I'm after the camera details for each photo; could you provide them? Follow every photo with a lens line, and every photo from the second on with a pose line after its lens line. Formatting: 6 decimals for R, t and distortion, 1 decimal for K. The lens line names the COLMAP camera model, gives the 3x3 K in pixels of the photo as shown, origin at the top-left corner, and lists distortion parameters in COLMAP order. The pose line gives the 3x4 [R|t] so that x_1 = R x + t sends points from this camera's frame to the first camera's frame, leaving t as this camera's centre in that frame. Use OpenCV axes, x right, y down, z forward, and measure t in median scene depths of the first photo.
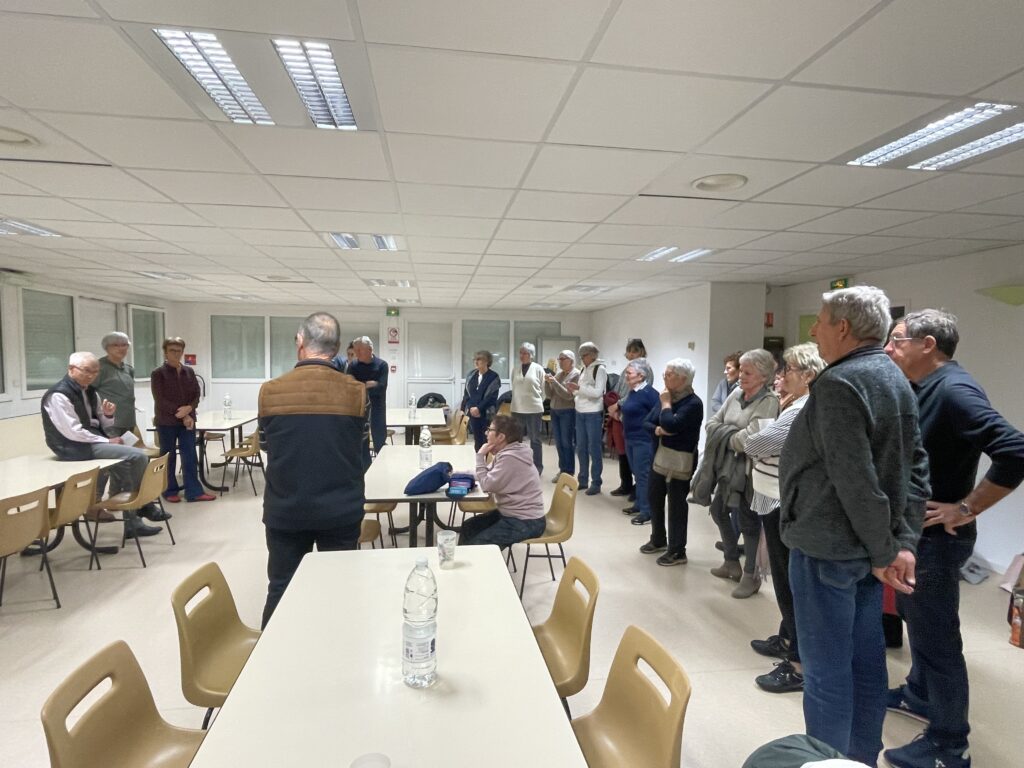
lens RADIAL K [[538.6, 0, 517.4], [0, 538.6, 391.8], [0, 0, 1]] dist [-0.021607, 0.001394]
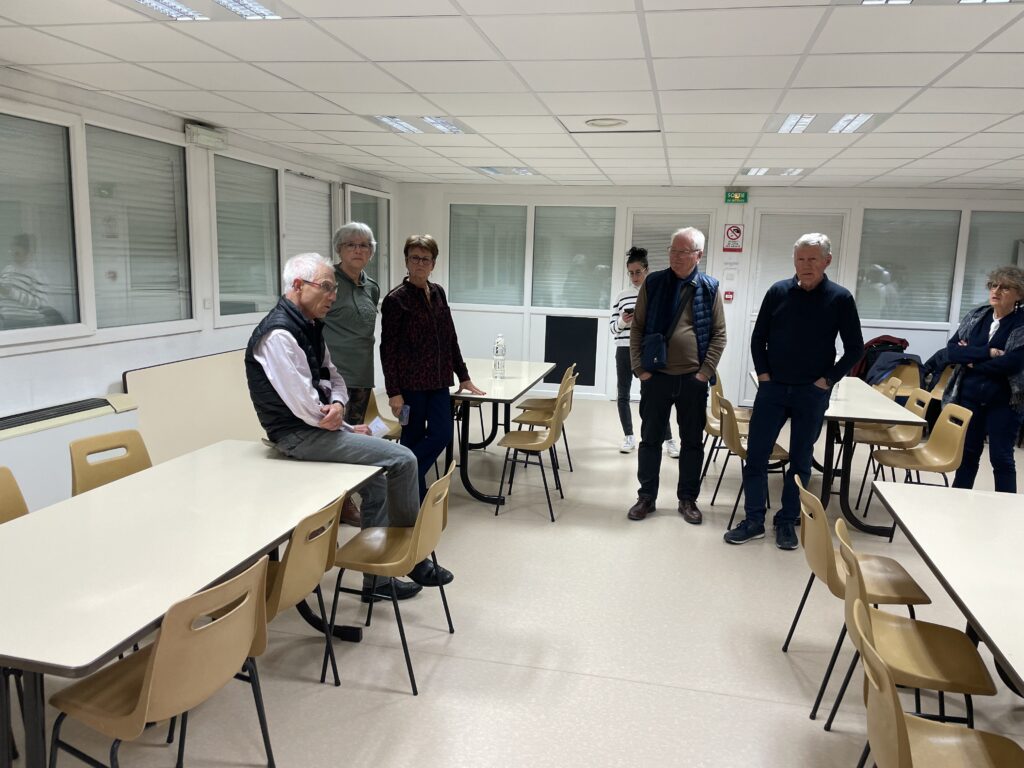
lens RADIAL K [[769.8, 0, 521.6], [0, 769.8, 382.1], [0, 0, 1]] dist [0.077255, -0.100234]
pose [[0.932679, 0.071772, -0.353494, -0.226595], [-0.045630, 0.995608, 0.081752, -0.014394], [0.357809, -0.060118, 0.931858, 0.227726]]
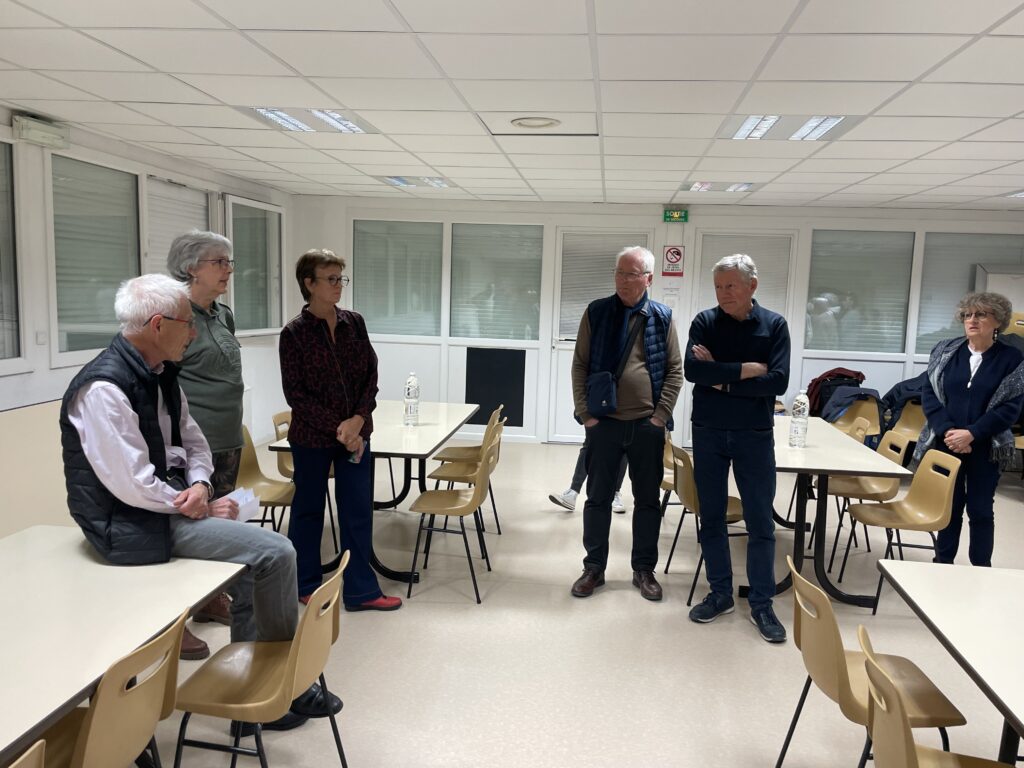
lens RADIAL K [[829.0, 0, 527.0], [0, 829.0, 388.3], [0, 0, 1]] dist [0.054104, -0.072351]
pose [[0.965374, 0.049360, -0.256156, -0.255915], [-0.039020, 0.998211, 0.045294, -0.020844], [0.257934, -0.033730, 0.965574, 0.307271]]
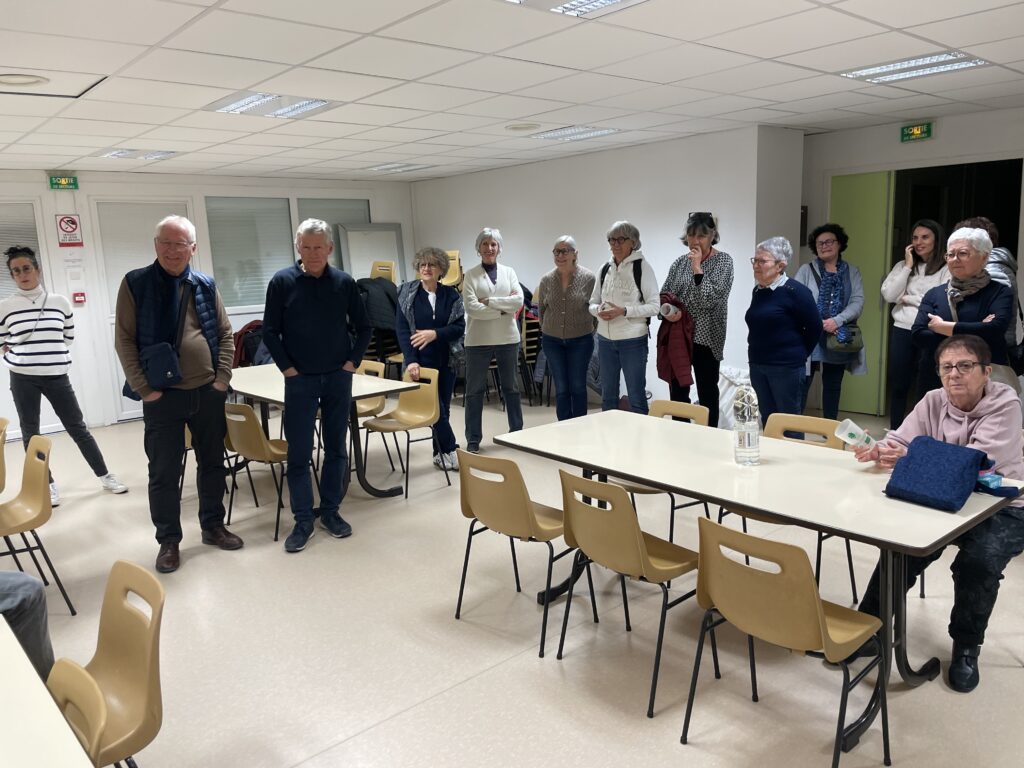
lens RADIAL K [[769.8, 0, 512.0], [0, 769.8, 384.0], [0, 0, 1]] dist [0.077255, -0.100234]
pose [[0.848225, -0.137900, 0.511369, -0.447343], [0.089905, 0.988987, 0.117570, -0.022648], [-0.521950, -0.053751, 0.851281, 0.291156]]
